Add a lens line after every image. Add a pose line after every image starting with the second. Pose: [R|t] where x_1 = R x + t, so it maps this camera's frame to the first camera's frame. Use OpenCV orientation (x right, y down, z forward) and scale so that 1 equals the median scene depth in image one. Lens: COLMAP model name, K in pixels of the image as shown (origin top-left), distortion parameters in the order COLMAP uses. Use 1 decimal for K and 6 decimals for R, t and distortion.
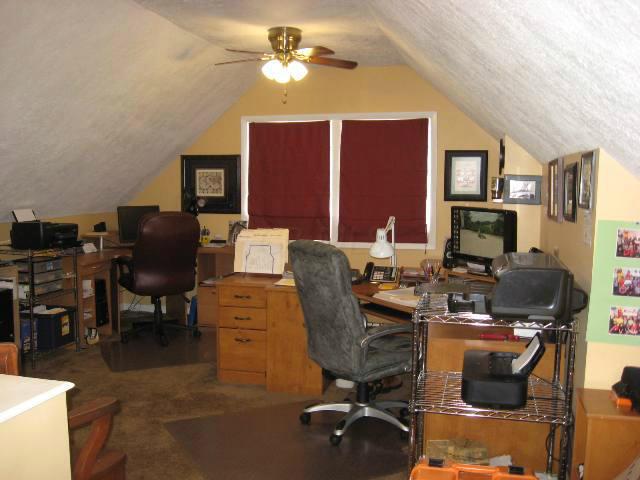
lens RADIAL K [[683.8, 0, 320.0], [0, 683.8, 240.0], [0, 0, 1]] dist [-0.162117, 0.113363]
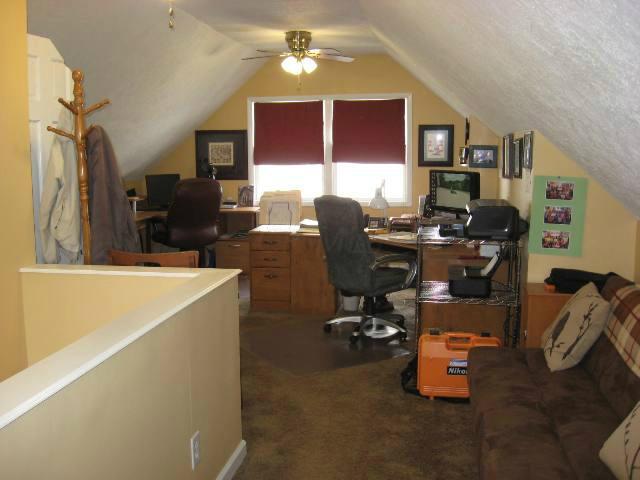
lens RADIAL K [[683.8, 0, 320.0], [0, 683.8, 240.0], [0, 0, 1]] dist [-0.162117, 0.113363]
pose [[0.997835, -0.020210, 0.062584, -0.101246], [0.017352, 0.998796, 0.045883, 0.021515], [-0.063436, -0.044697, 0.996984, -0.296526]]
